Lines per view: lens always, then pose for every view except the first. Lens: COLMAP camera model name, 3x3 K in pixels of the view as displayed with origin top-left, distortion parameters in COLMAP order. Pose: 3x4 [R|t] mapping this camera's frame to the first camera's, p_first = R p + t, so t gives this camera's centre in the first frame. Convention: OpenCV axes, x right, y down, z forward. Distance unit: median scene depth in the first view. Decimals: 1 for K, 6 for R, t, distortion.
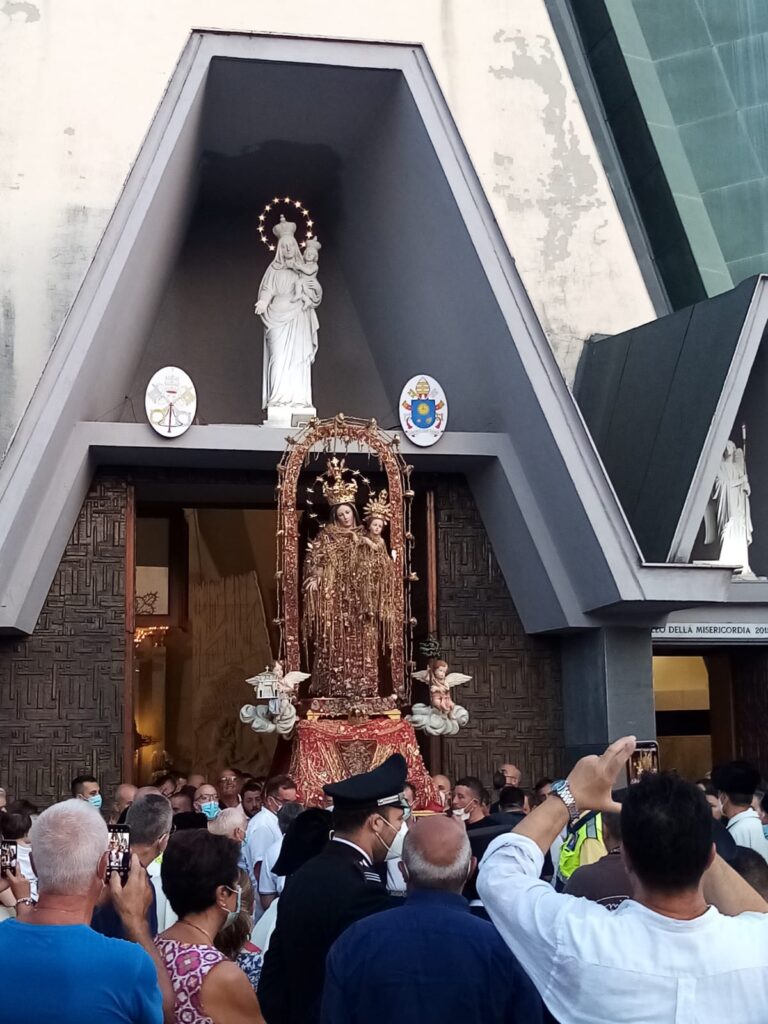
lens RADIAL K [[1758.2, 0, 366.5], [0, 1758.2, 516.3], [0, 0, 1]] dist [0.131967, 0.000000]
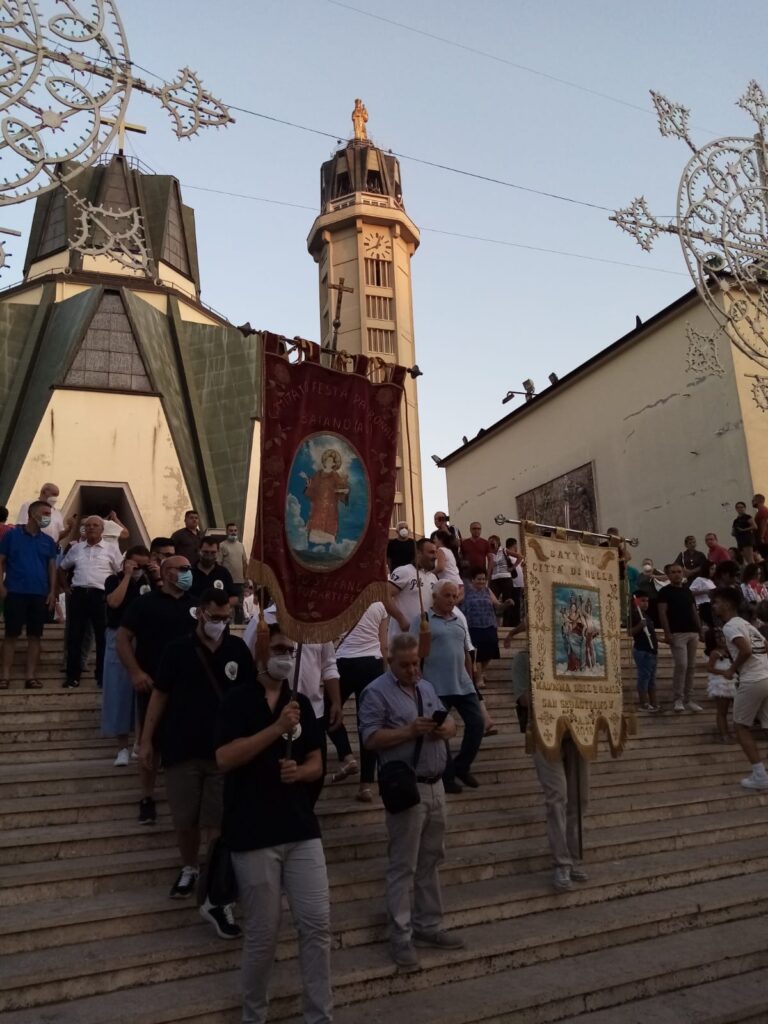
lens RADIAL K [[803.9, 0, 365.9], [0, 803.9, 512.3], [0, 0, 1]] dist [0.019197, -0.030915]
pose [[0.992290, 0.007941, 0.123679, 0.311141], [0.003627, 0.995657, -0.093025, 0.014518], [-0.123881, 0.092757, 0.987952, -0.943393]]
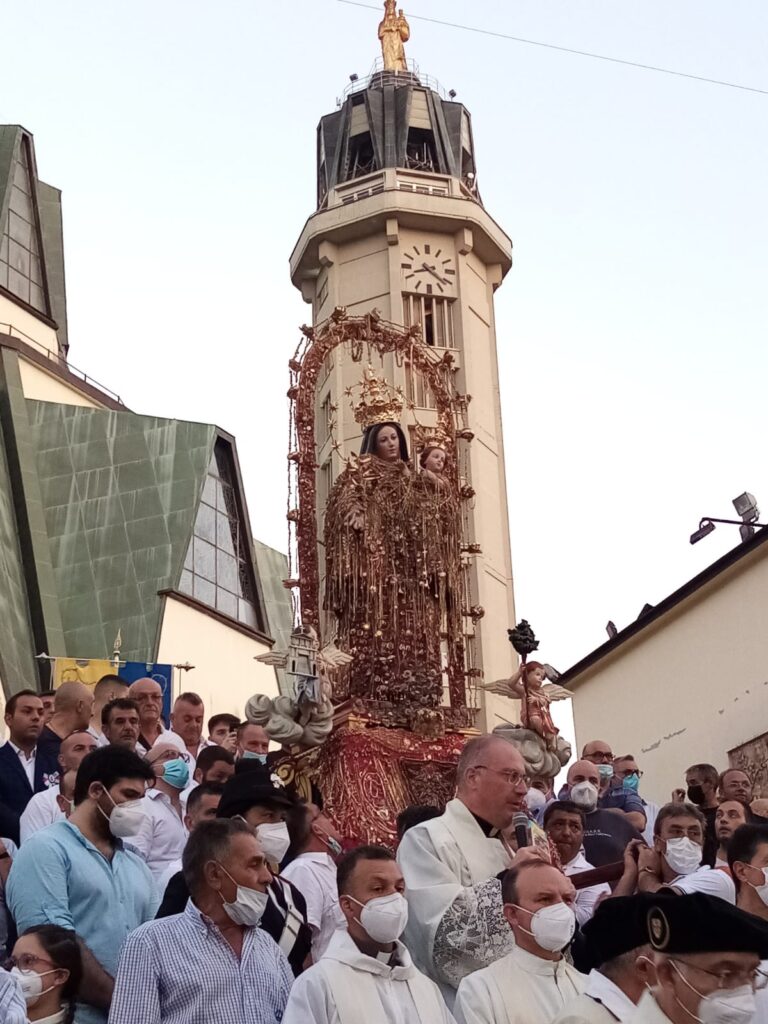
lens RADIAL K [[1629.0, 0, 342.9], [0, 1629.0, 510.3], [0, 0, 1]] dist [0.092922, 0.000000]
pose [[0.996483, 0.026968, 0.079339, 0.336332], [-0.004403, 0.962343, -0.271802, 0.026309], [-0.083681, 0.270496, 0.959077, -0.851780]]
